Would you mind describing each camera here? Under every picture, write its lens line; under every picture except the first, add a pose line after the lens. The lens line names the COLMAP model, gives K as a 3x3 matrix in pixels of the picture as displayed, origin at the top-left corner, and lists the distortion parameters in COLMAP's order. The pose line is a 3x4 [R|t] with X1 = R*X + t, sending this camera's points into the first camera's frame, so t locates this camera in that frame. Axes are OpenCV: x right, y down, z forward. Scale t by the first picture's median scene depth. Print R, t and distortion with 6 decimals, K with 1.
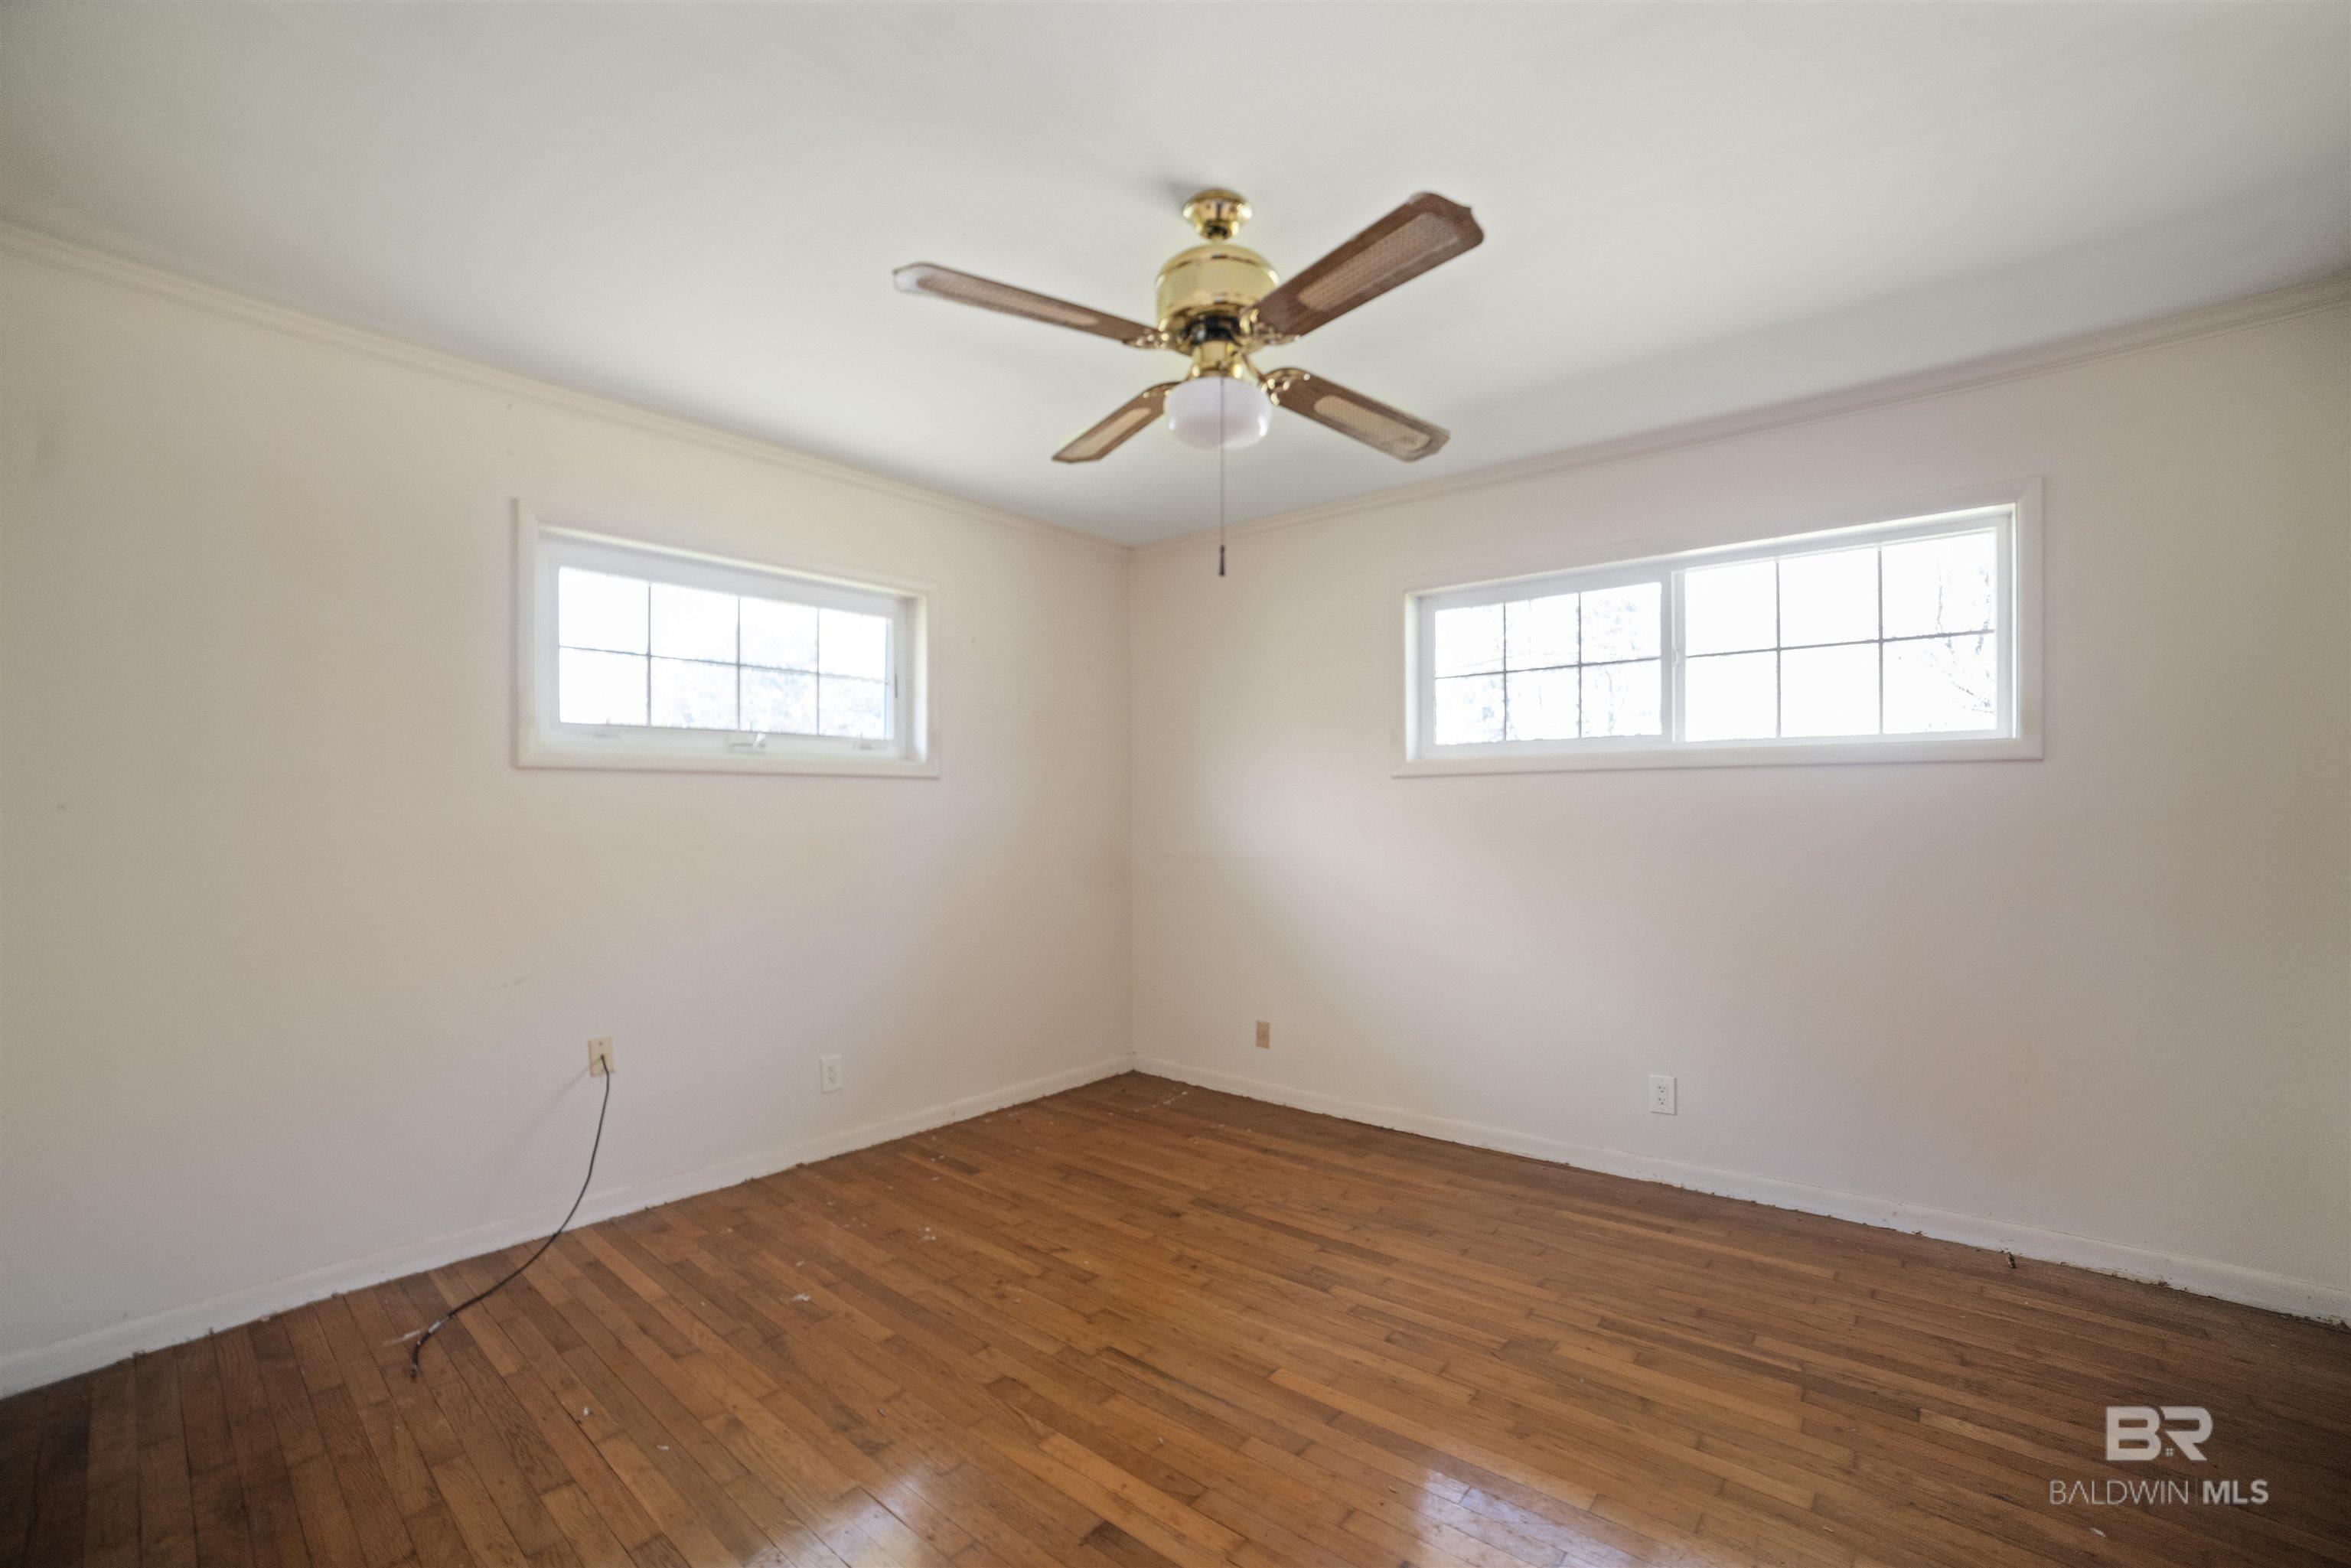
lens RADIAL K [[955.3, 0, 1188.1], [0, 955.3, 792.1], [0, 0, 1]] dist [-0.112157, 0.038384]
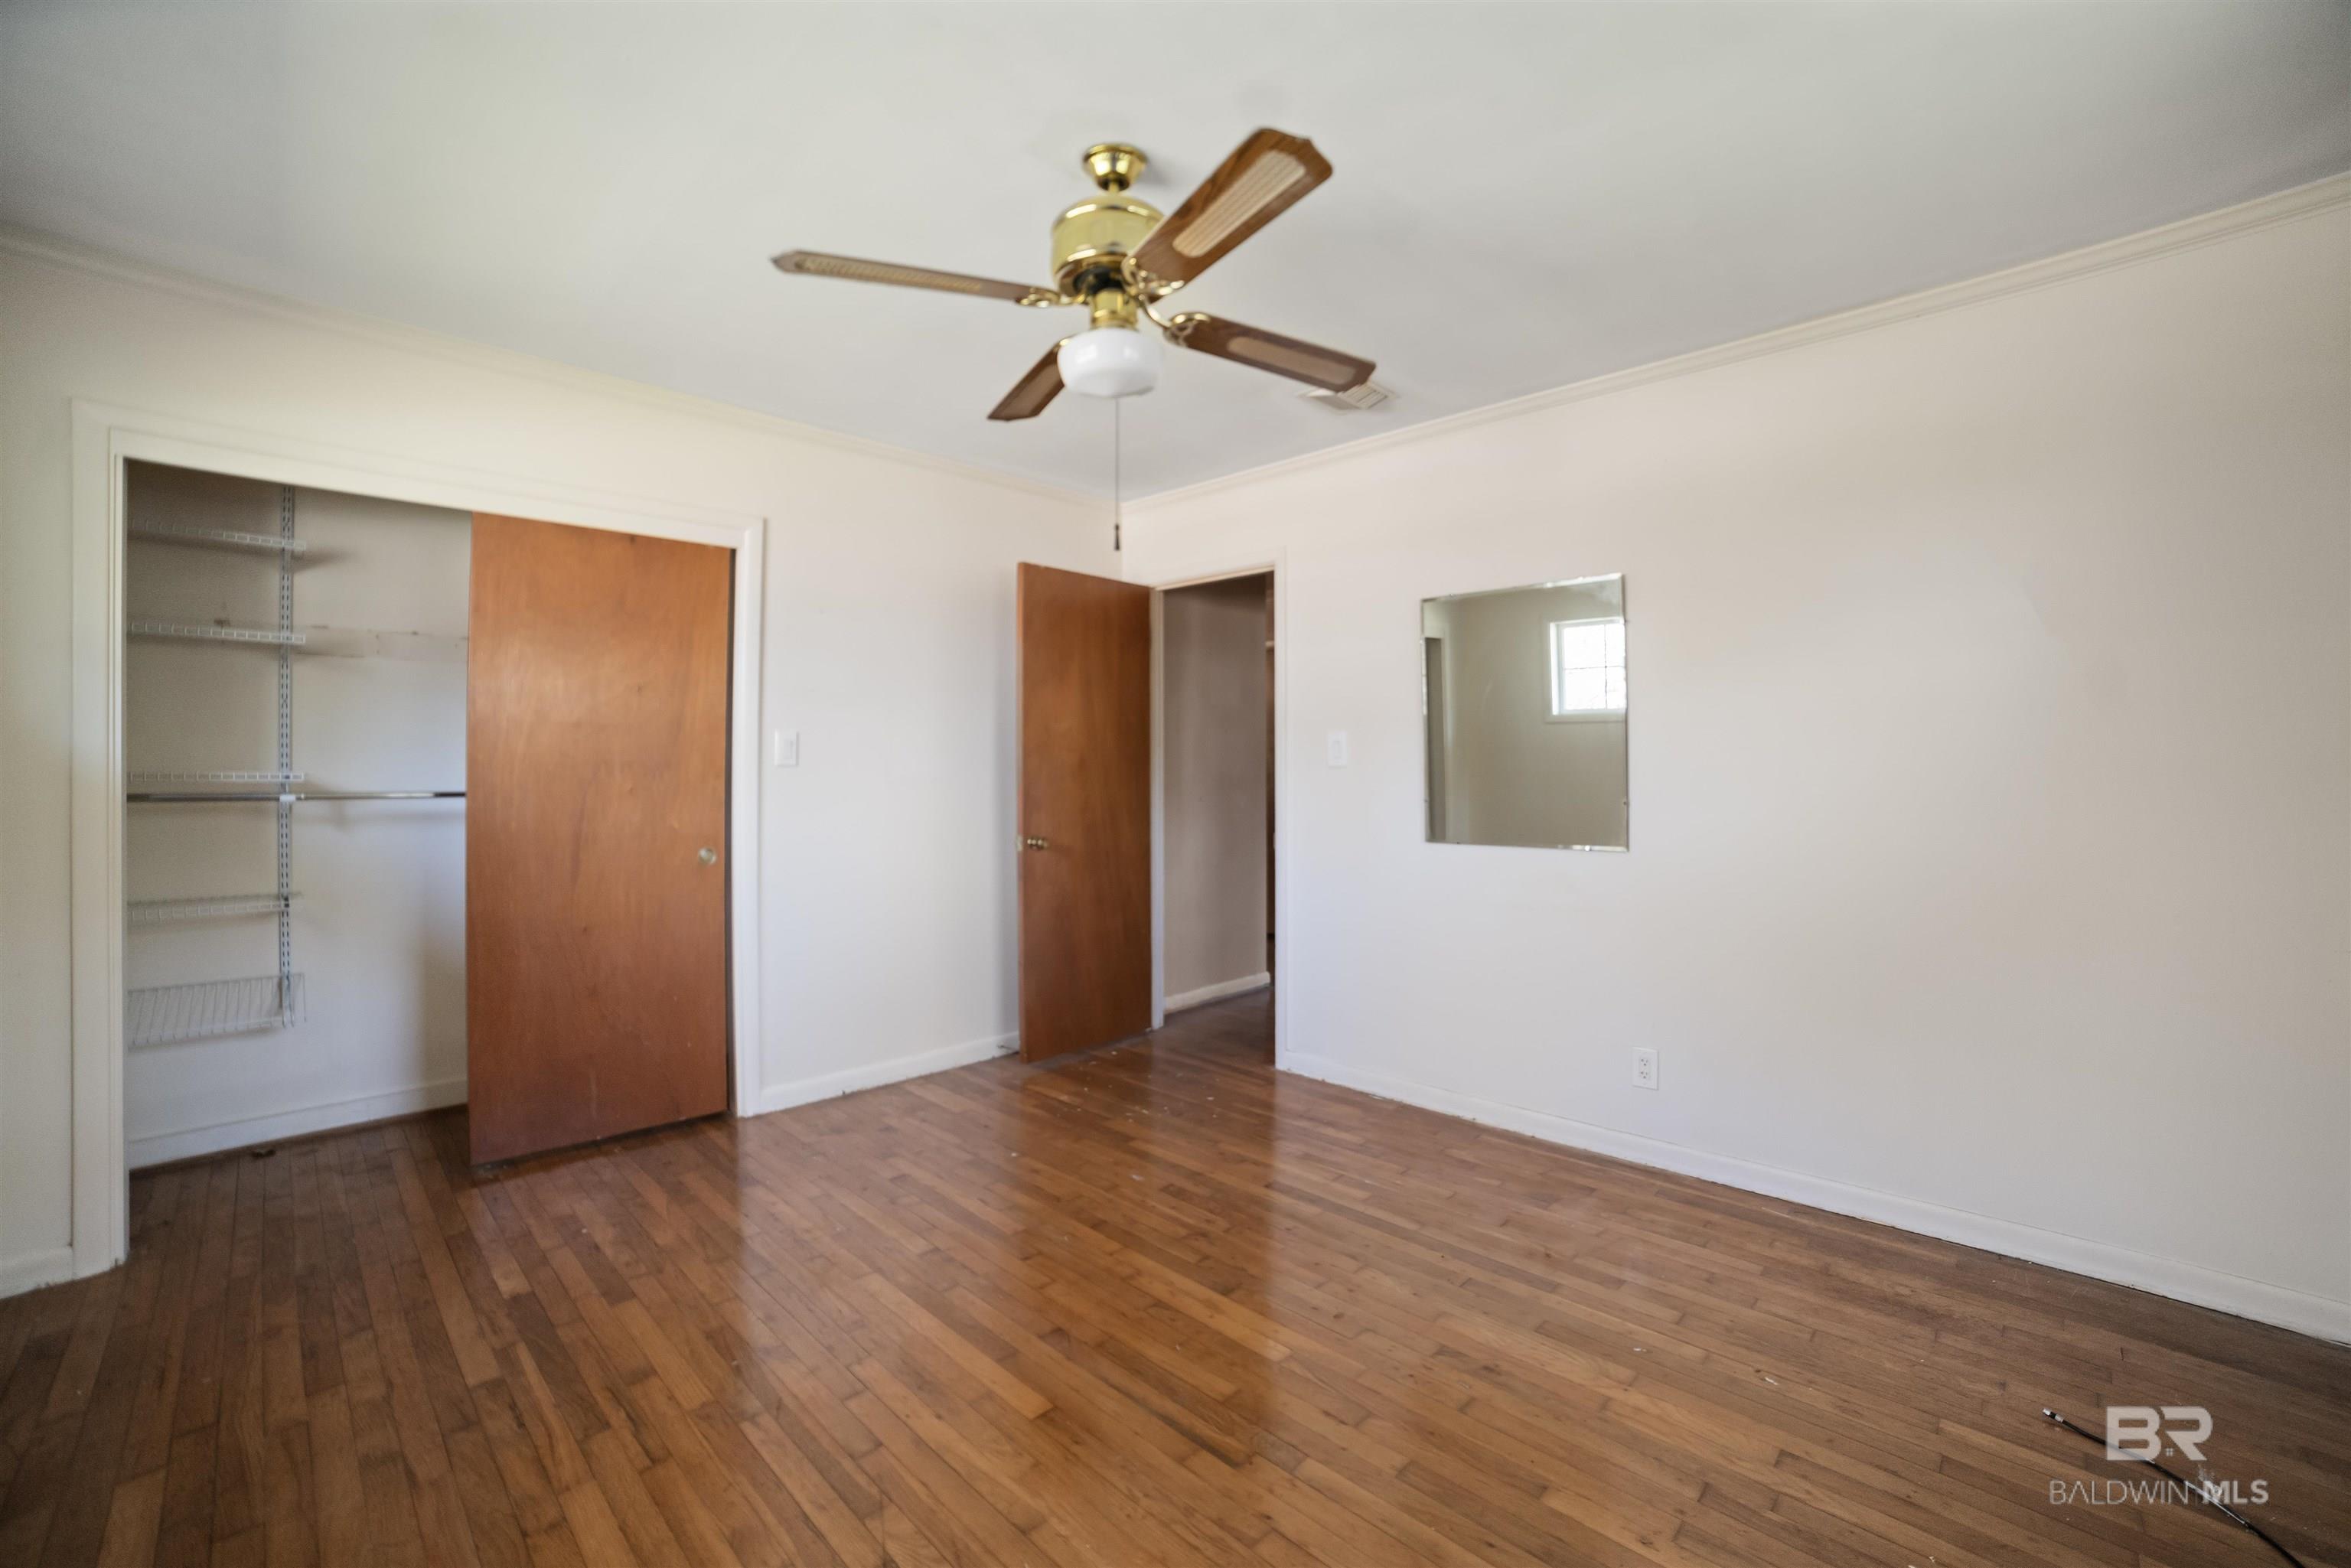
lens RADIAL K [[955.3, 0, 1188.1], [0, 955.3, 792.1], [0, 0, 1]] dist [-0.112157, 0.038384]
pose [[-0.997548, 0.005347, 0.069784, -0.113061], [0.005395, 0.999985, 0.000507, 0.051449], [-0.069780, 0.000882, -0.997562, 1.947142]]
